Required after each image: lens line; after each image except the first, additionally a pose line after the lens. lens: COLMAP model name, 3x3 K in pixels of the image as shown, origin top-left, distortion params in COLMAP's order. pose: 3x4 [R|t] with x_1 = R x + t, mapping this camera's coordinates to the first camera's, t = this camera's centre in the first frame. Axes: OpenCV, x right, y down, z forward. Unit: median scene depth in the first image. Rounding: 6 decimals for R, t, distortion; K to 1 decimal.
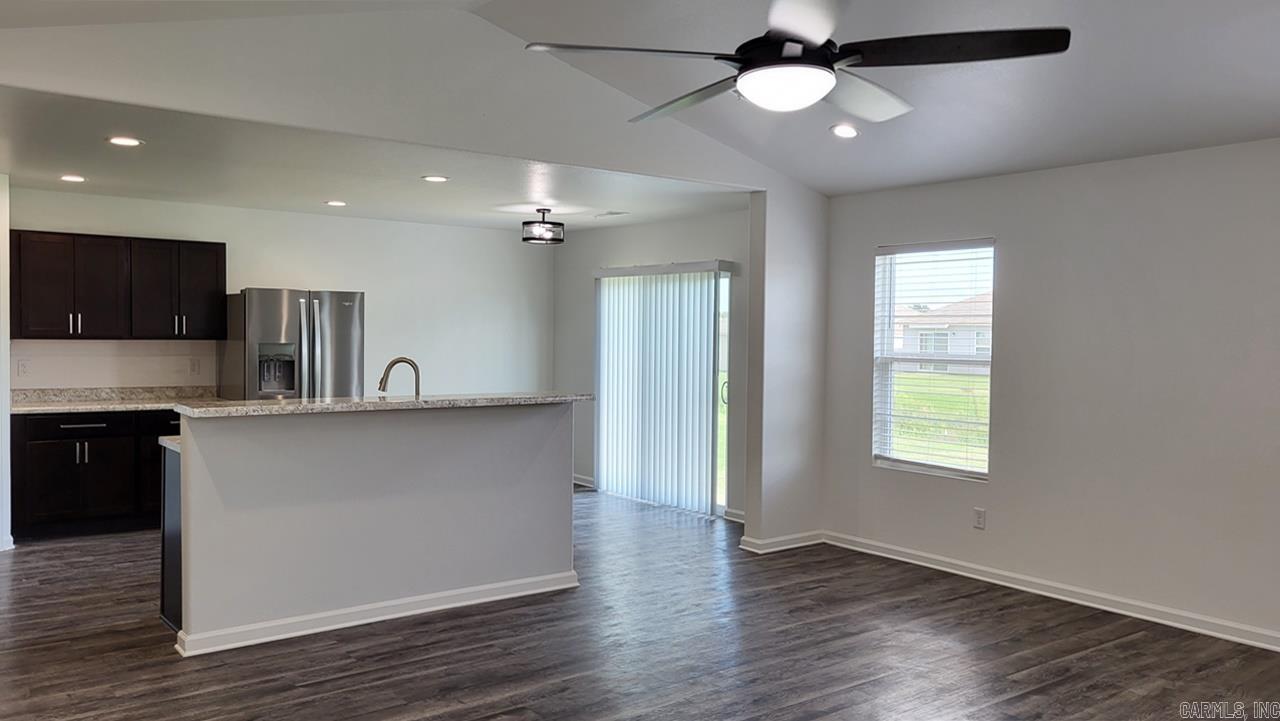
lens RADIAL K [[958.1, 0, 640.7], [0, 958.1, 357.3], [0, 0, 1]] dist [0.013227, -0.000263]
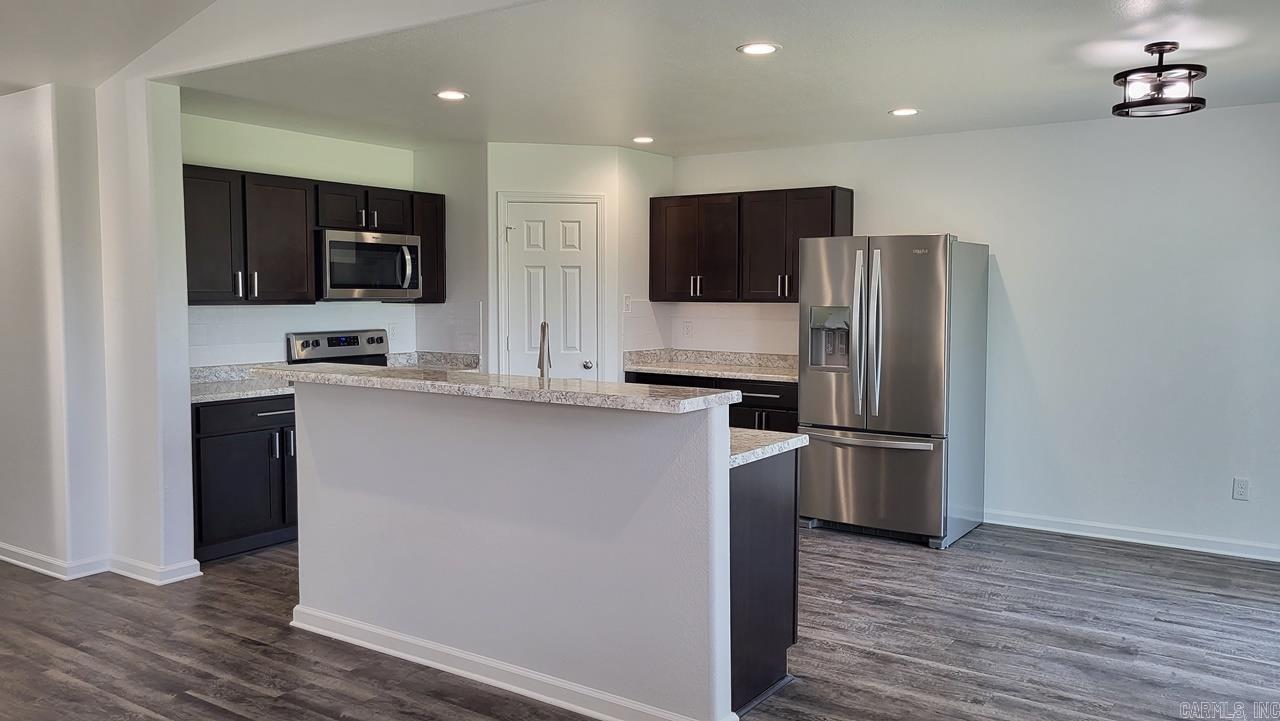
lens RADIAL K [[958.1, 0, 640.7], [0, 958.1, 365.1], [0, 0, 1]] dist [0.013227, -0.000263]
pose [[0.333593, 0.059427, -0.940842, 0.502317], [-0.024151, 0.998222, 0.054488, -0.009083], [0.942408, 0.004546, 0.334436, 0.948509]]
